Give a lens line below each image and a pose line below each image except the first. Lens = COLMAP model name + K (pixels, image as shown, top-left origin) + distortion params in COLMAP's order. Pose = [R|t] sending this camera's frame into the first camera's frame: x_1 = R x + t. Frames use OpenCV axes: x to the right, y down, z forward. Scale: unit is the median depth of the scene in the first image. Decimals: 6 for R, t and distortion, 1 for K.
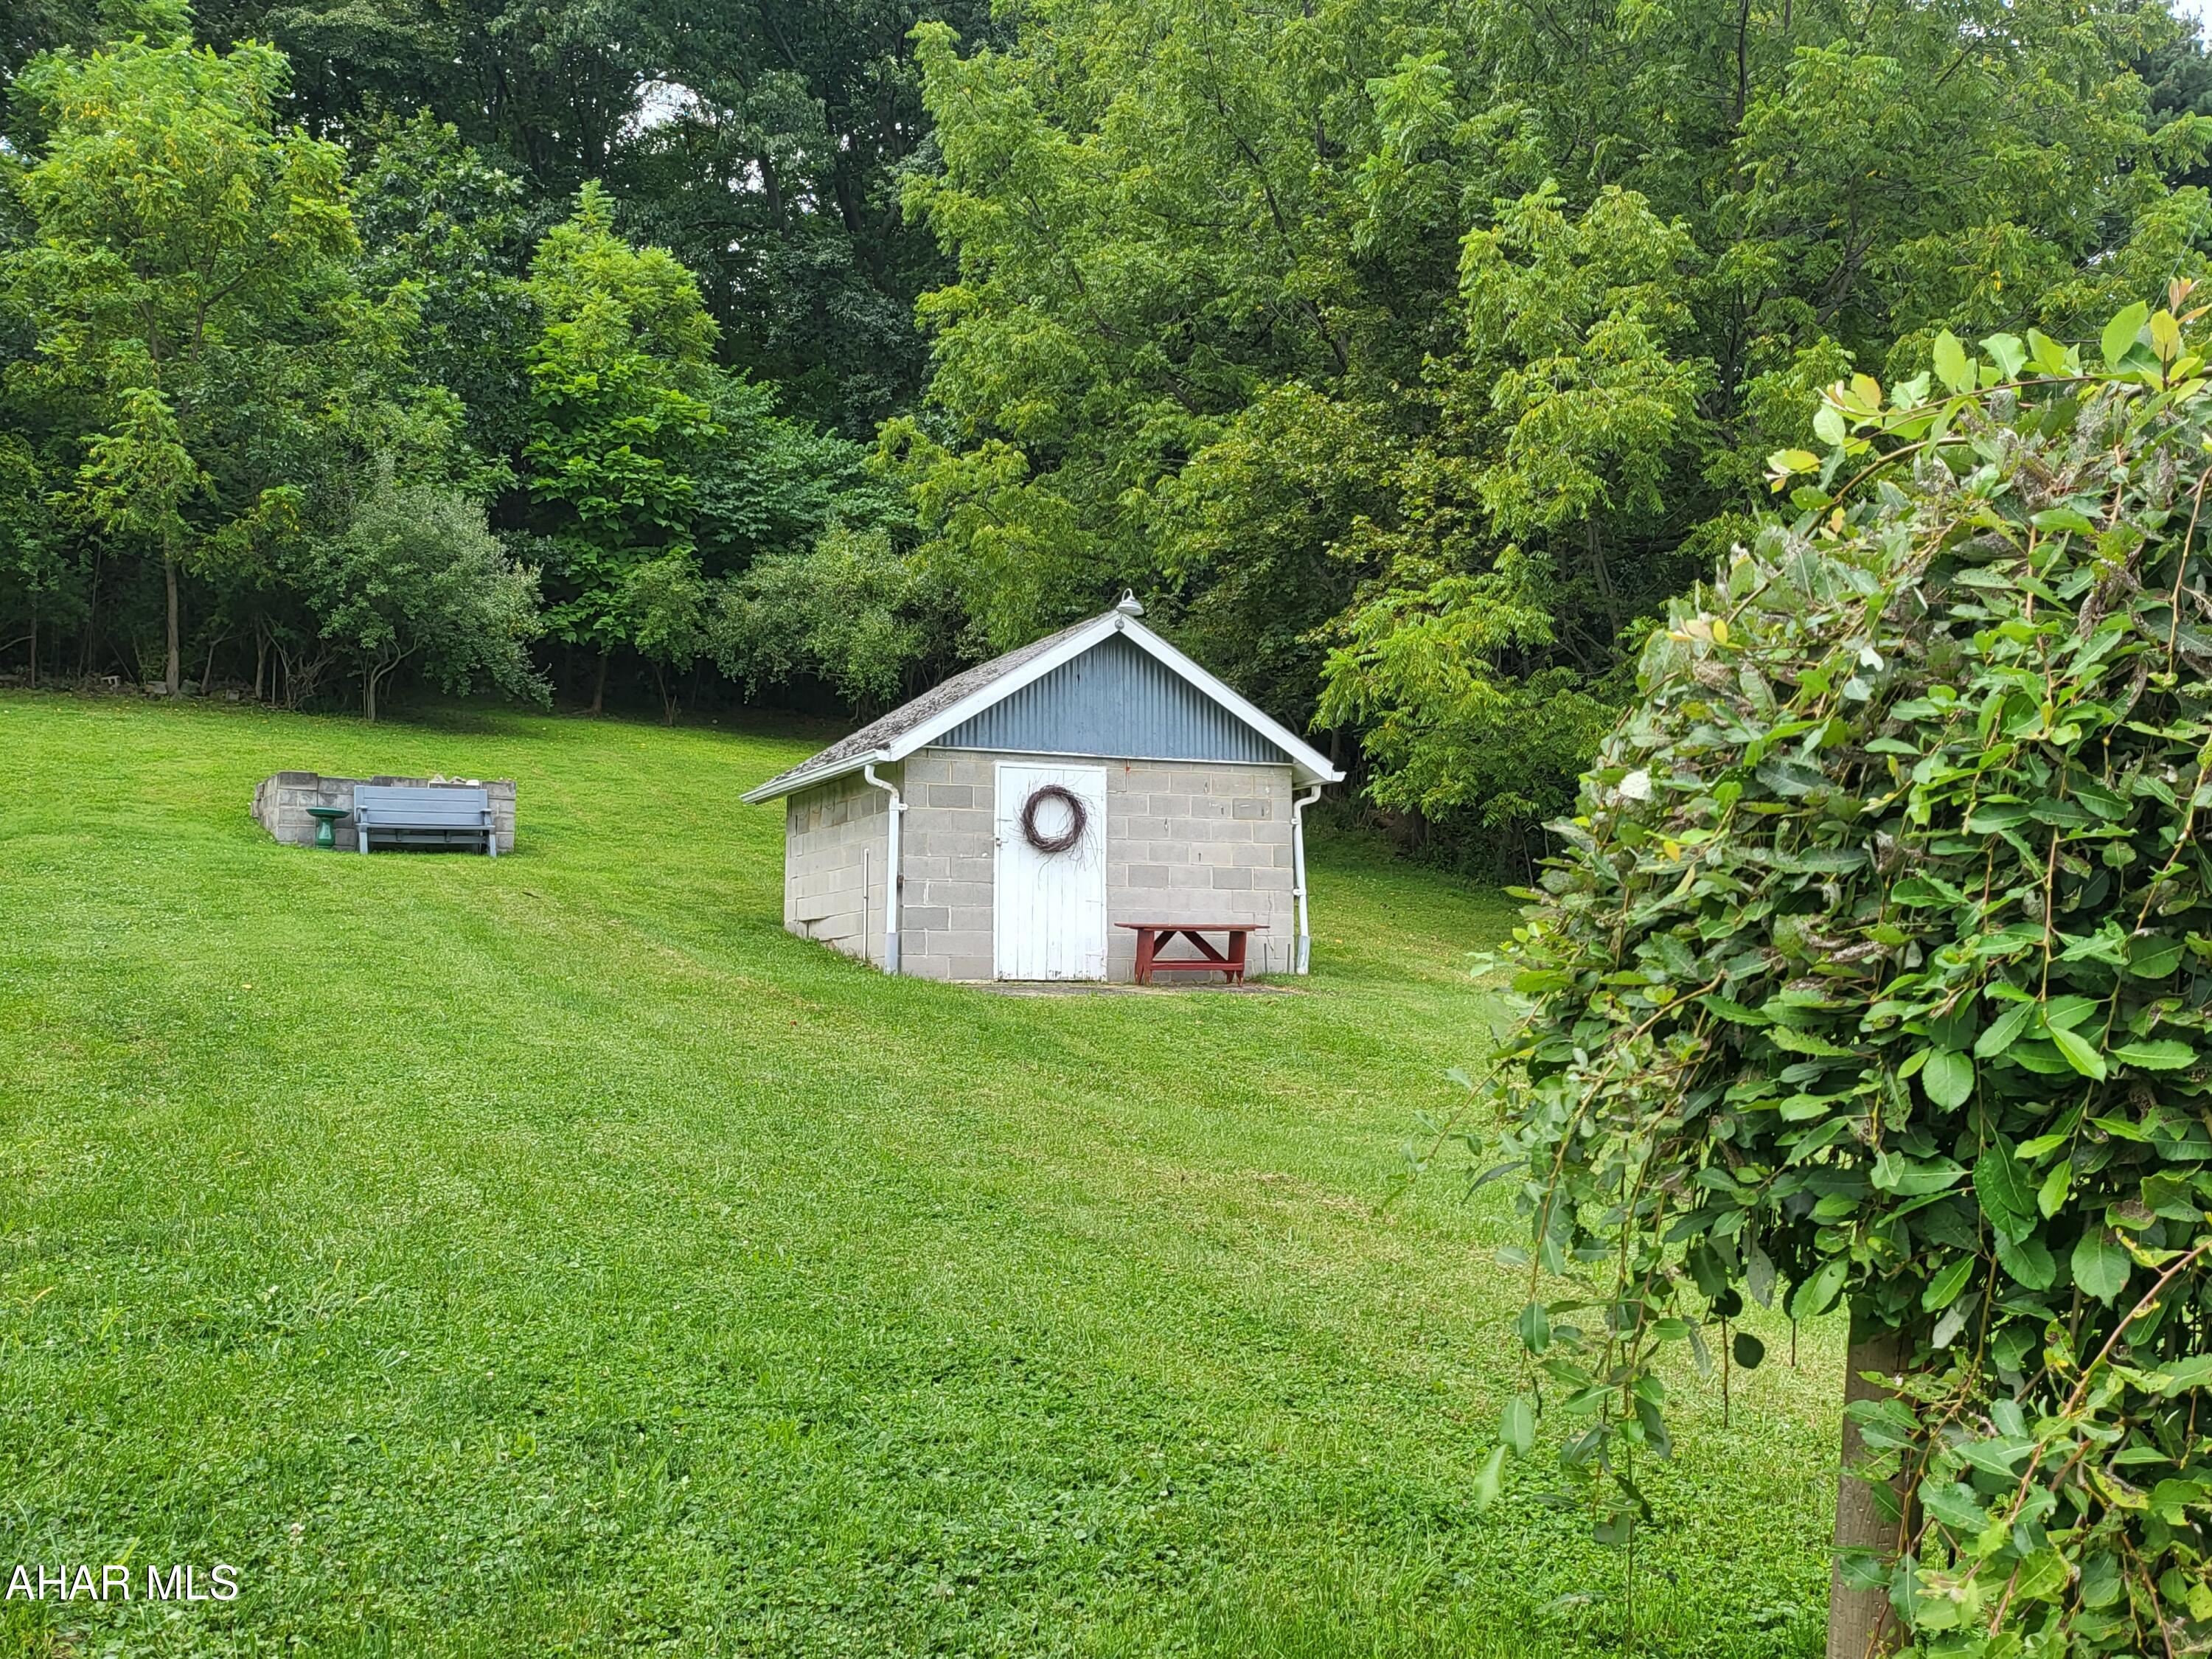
lens RADIAL K [[1919.4, 0, 1106.0], [0, 1919.4, 829.5], [0, 0, 1]] dist [0.024080, -0.010888]
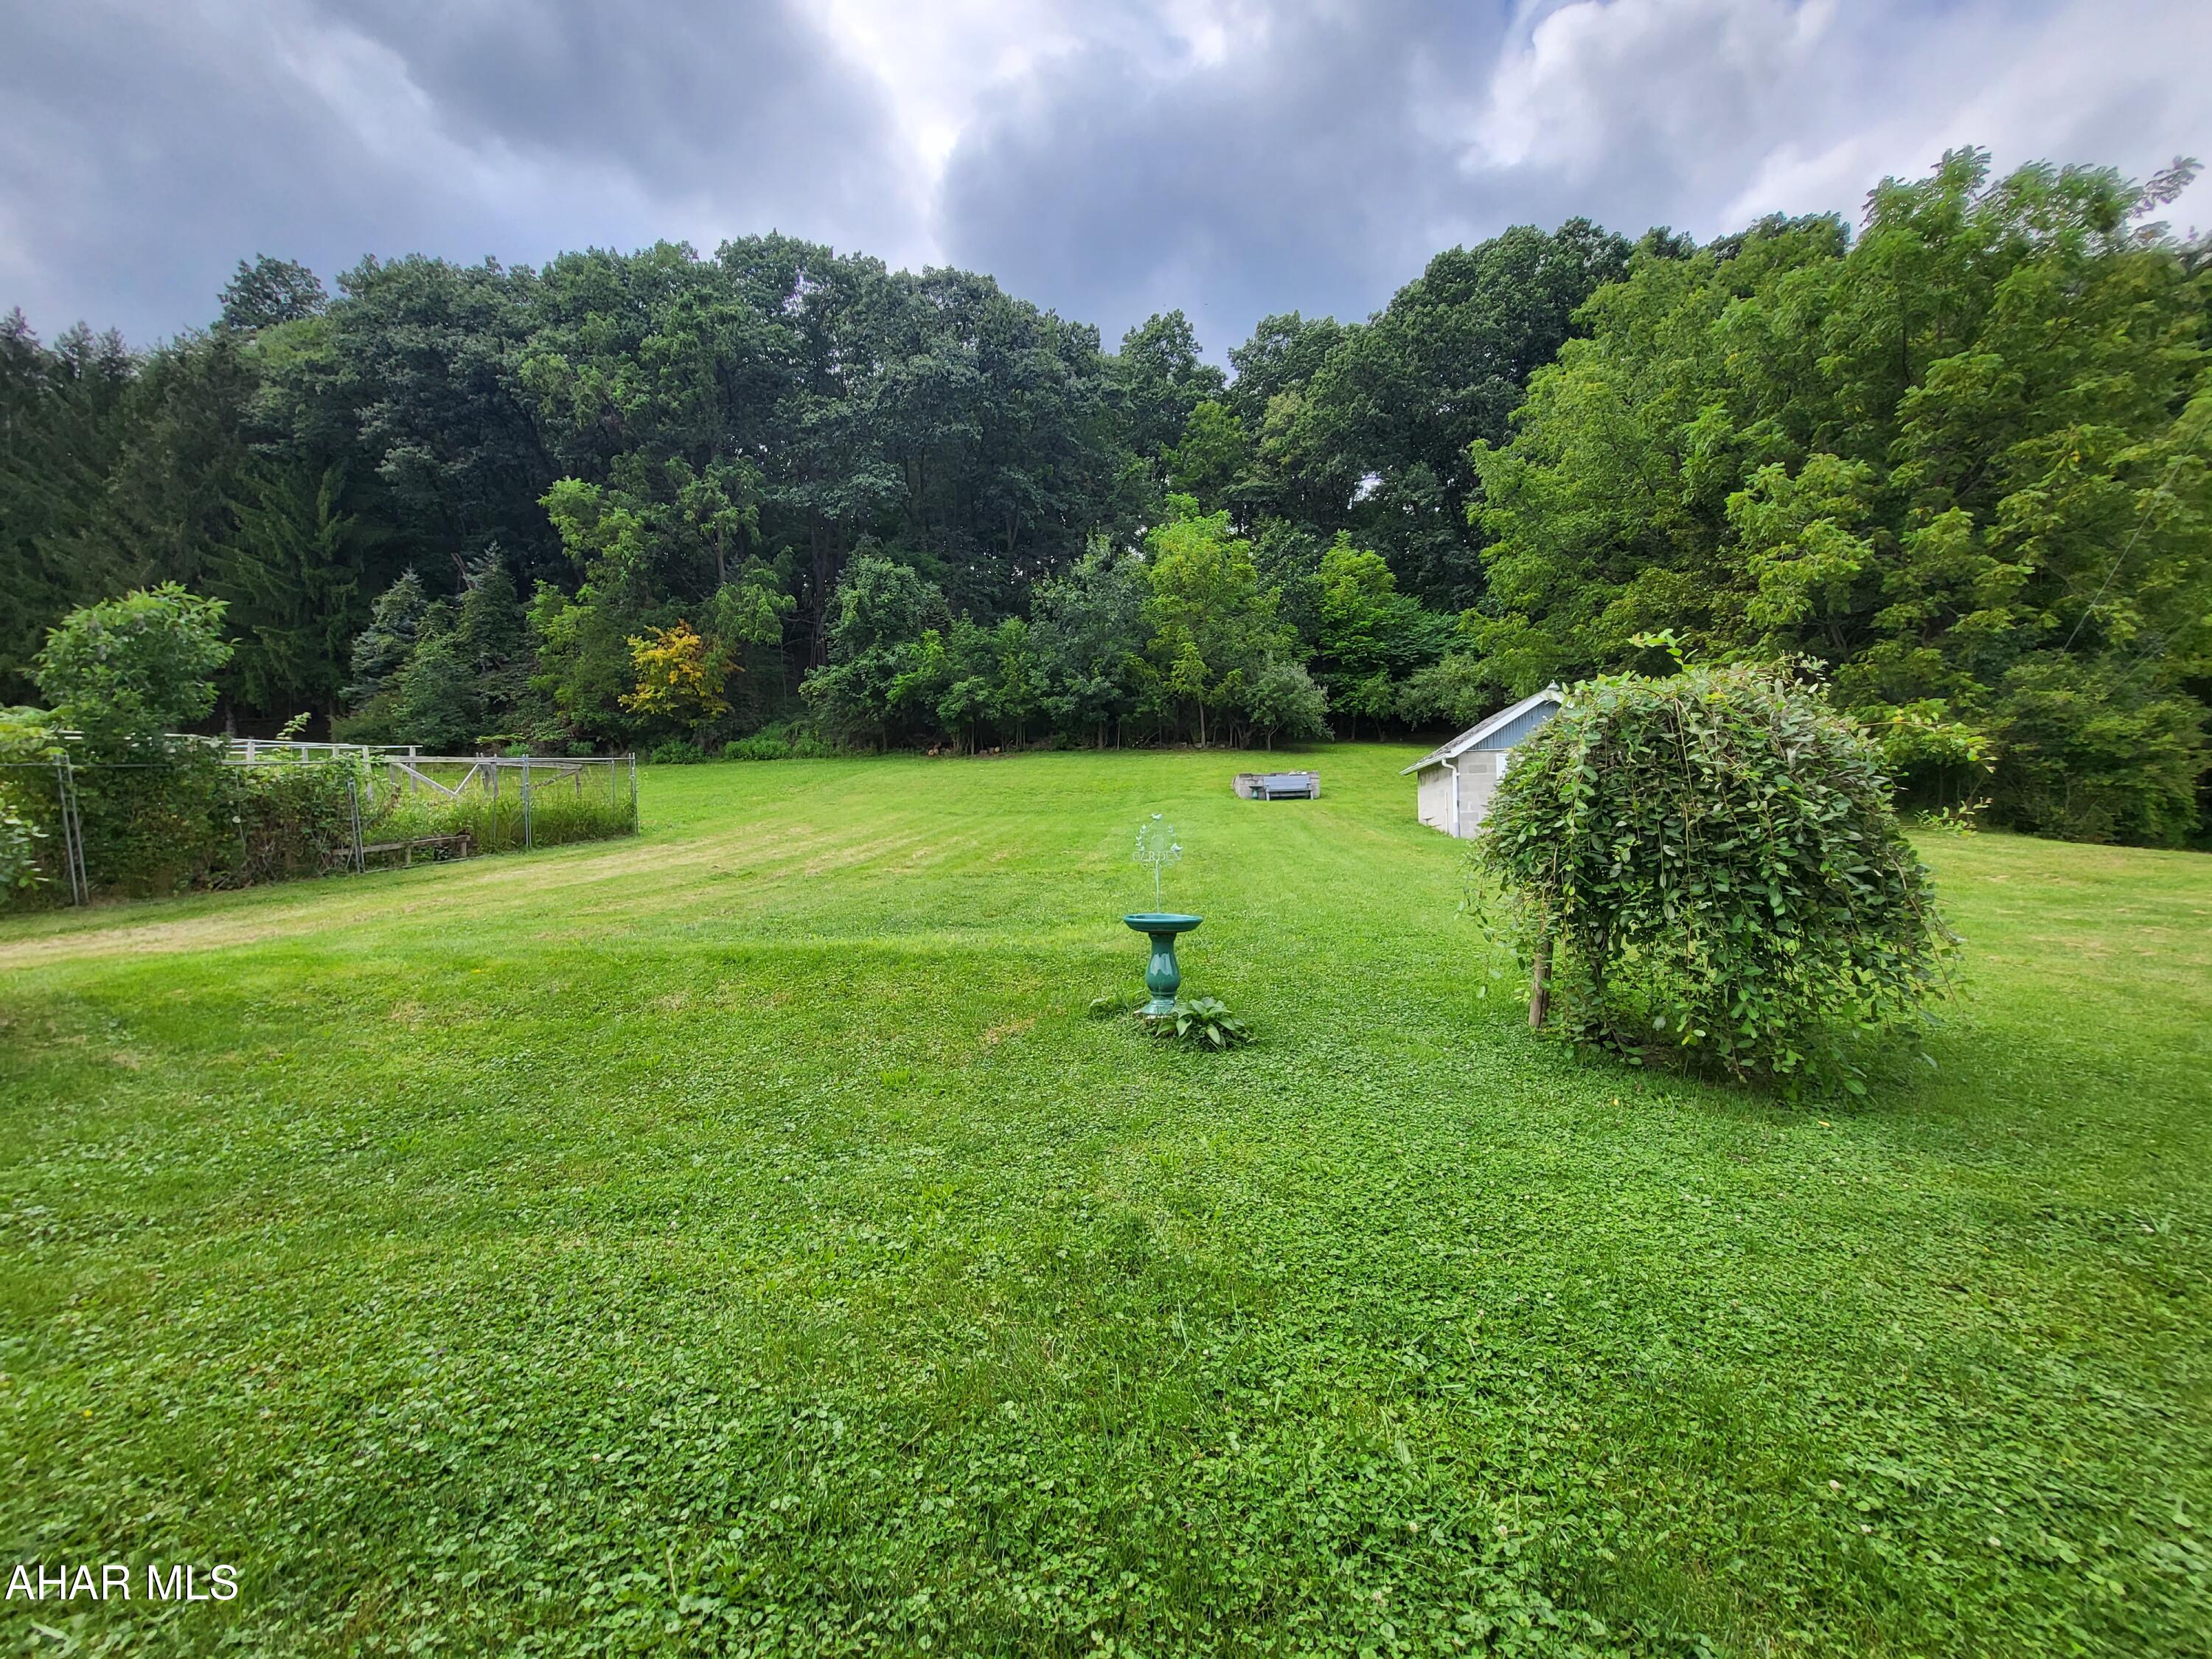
lens RADIAL K [[887.1, 0, 1106.0], [0, 887.1, 829.5], [0, 0, 1]] dist [0.000415, 0.000143]
pose [[0.848270, -0.029976, -0.528716, 0.085371], [0.058650, 0.997573, 0.037538, -0.006880], [0.526307, -0.062852, 0.847969, -0.198808]]
